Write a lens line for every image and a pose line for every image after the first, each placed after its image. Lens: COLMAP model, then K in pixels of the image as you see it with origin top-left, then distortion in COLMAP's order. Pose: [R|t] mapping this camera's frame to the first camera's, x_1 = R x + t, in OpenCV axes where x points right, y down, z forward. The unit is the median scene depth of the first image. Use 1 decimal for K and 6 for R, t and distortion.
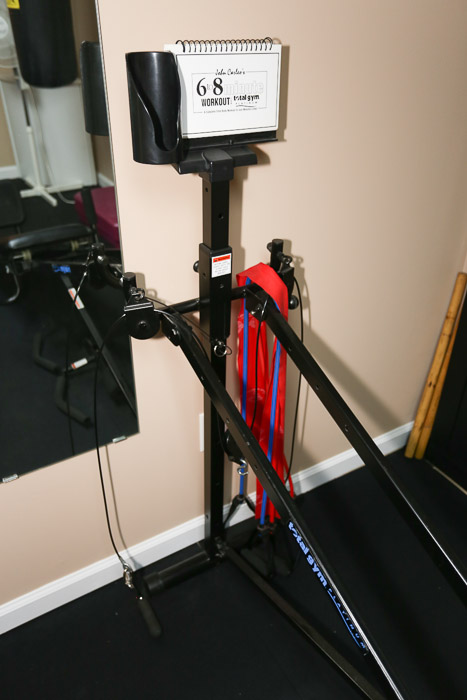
lens RADIAL K [[576.9, 0, 233.5], [0, 576.9, 350.0], [0, 0, 1]] dist [-0.006839, -0.000875]
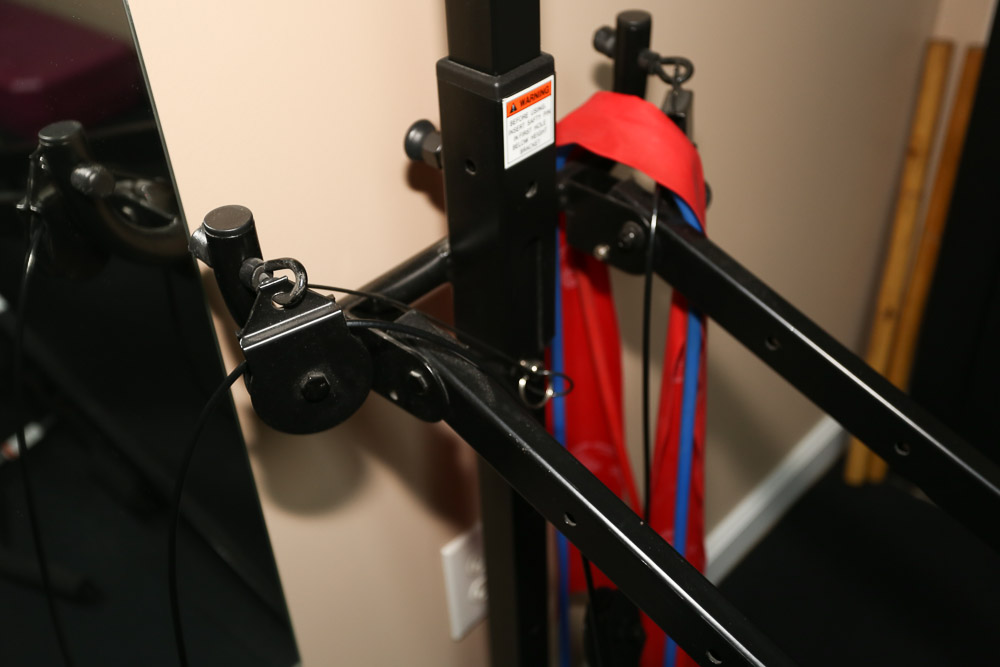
lens RADIAL K [[1087.1, 0, 500.0], [0, 1087.1, 333.5], [0, 0, 1]] dist [0.004276, 0.005127]
pose [[0.959629, -0.214667, 0.181742, -0.169751], [0.203369, 0.975919, 0.078891, -0.095192], [-0.194301, -0.038746, 0.980176, 0.492787]]
